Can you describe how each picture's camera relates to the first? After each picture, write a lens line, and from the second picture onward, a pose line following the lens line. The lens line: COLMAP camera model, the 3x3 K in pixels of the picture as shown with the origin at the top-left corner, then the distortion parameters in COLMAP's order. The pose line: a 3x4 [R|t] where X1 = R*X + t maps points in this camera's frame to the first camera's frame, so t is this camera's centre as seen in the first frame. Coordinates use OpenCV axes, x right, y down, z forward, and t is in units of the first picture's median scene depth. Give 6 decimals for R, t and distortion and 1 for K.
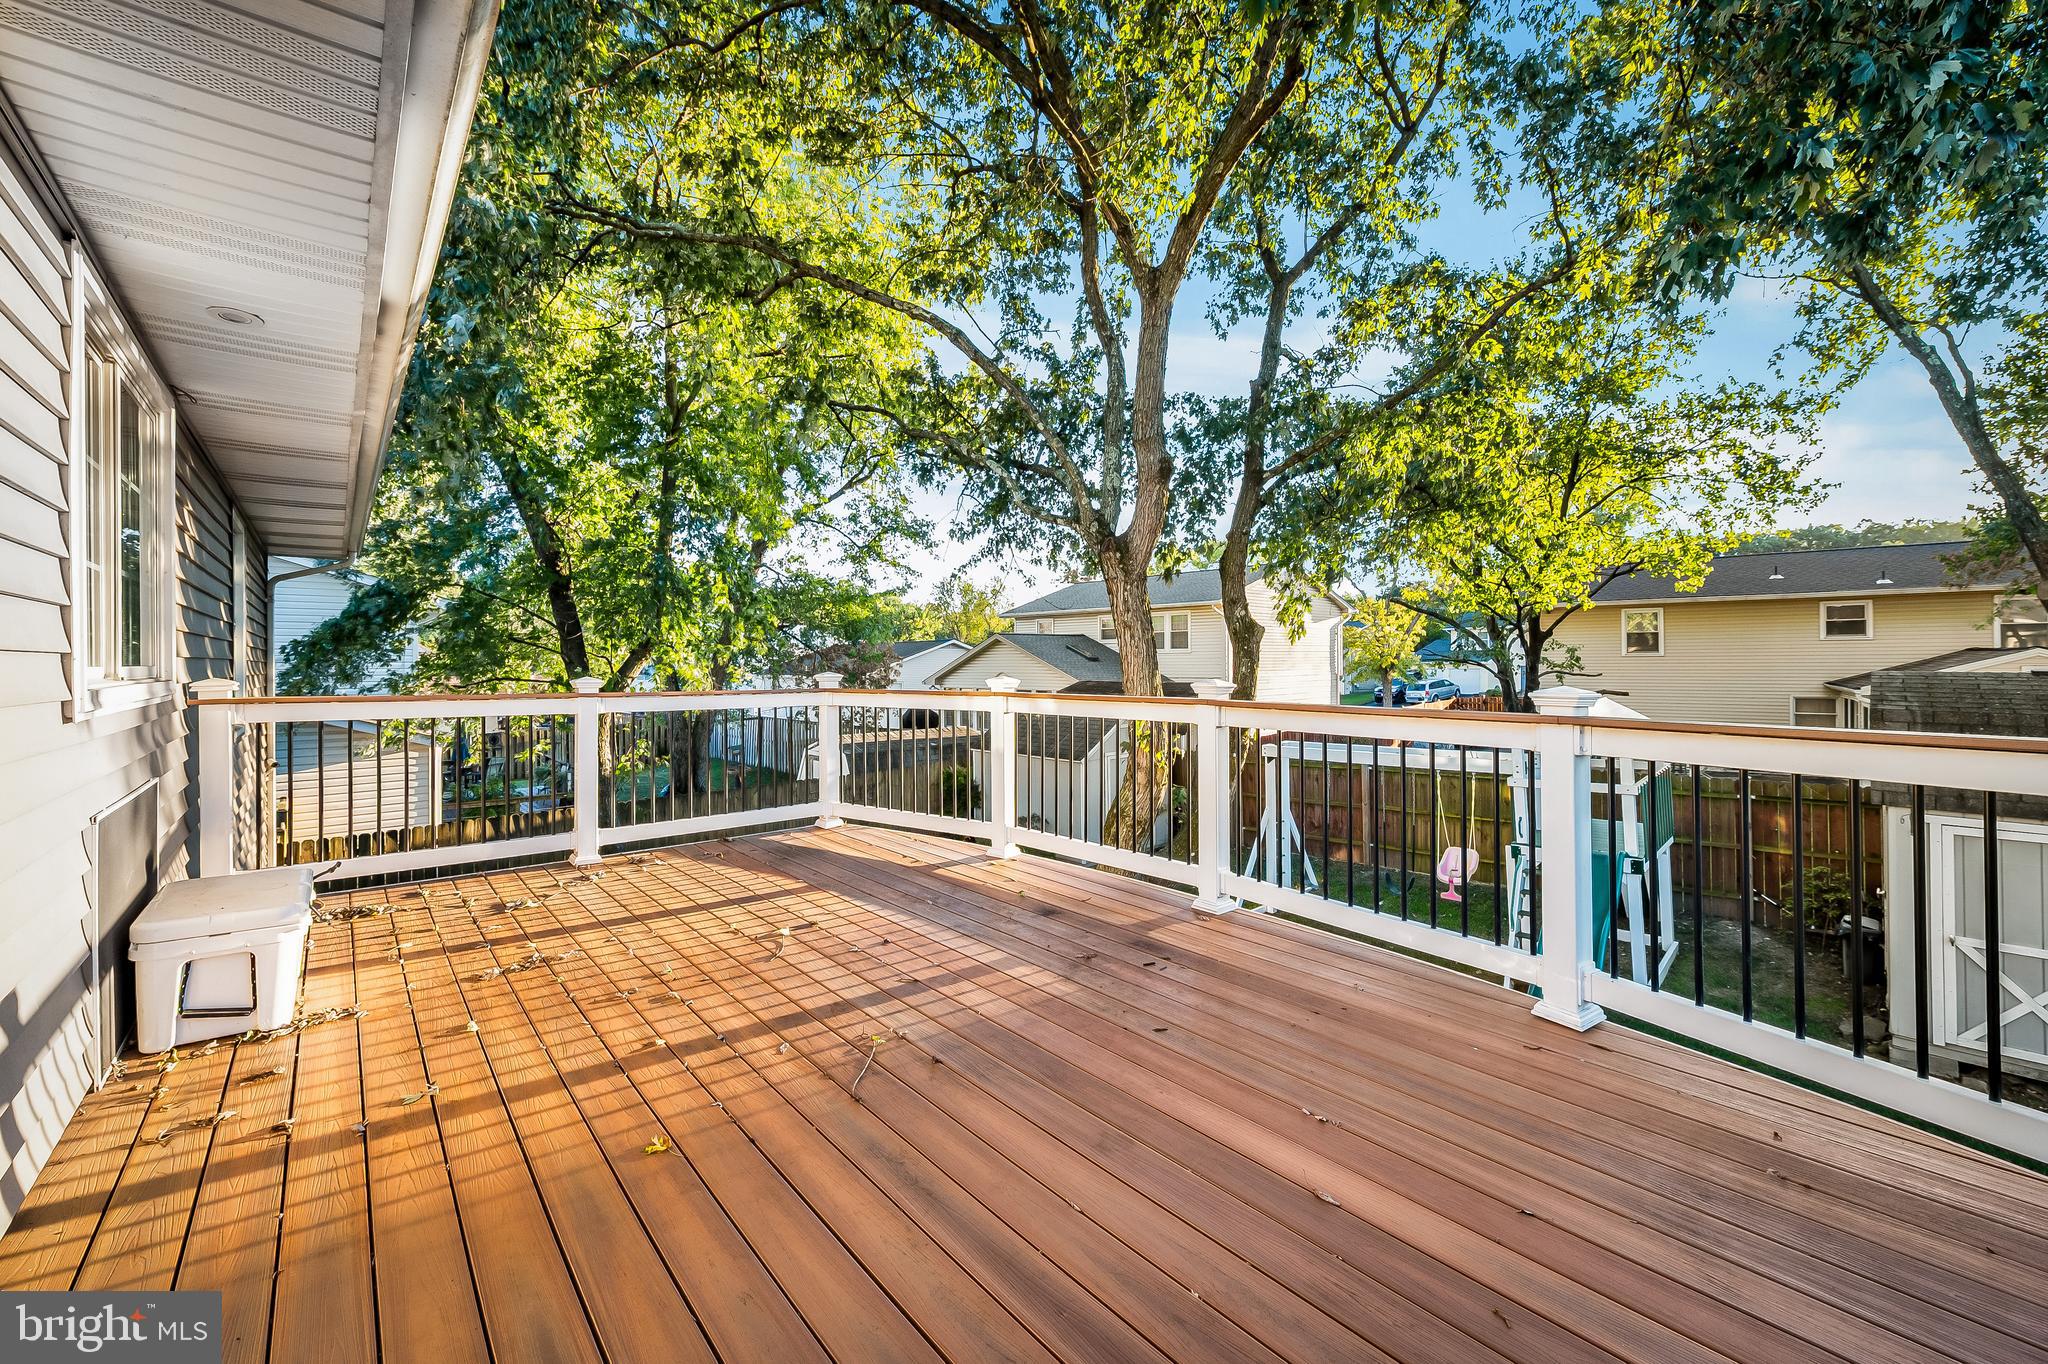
lens RADIAL K [[815.8, 0, 1028.3], [0, 815.8, 666.5], [0, 0, 1]] dist [0.009621, -0.002516]
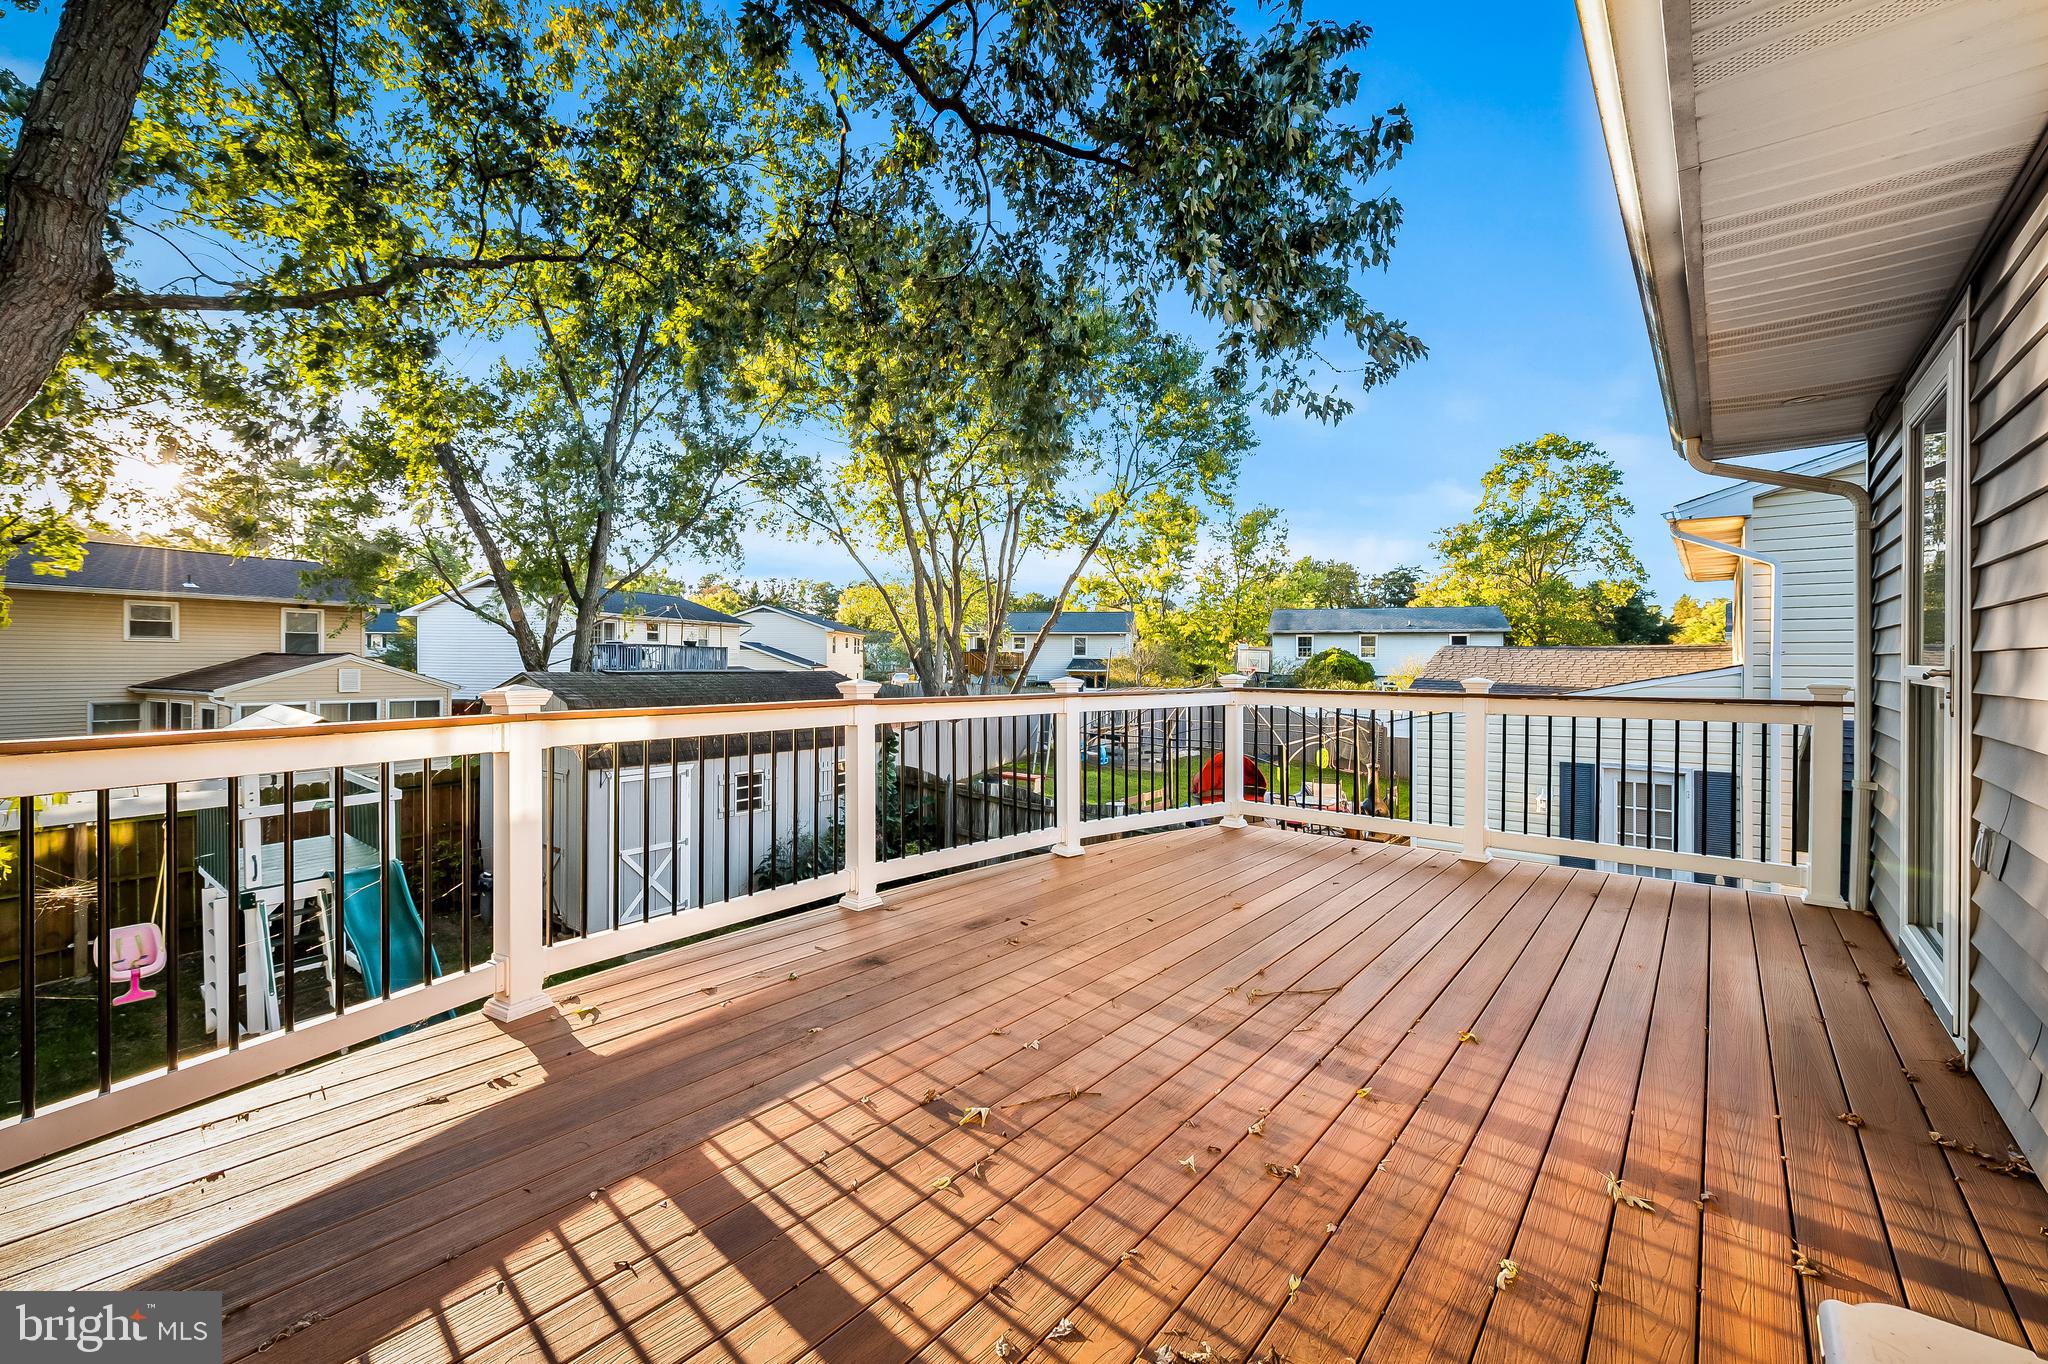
lens RADIAL K [[815.8, 0, 1028.1], [0, 815.8, 673.4], [0, 0, 1]] dist [0.009621, -0.002516]
pose [[-0.165458, -0.006918, 0.986192, -0.973321], [0.002266, 0.999970, 0.007395, 0.001227], [-0.986214, 0.003458, -0.165438, 1.162116]]
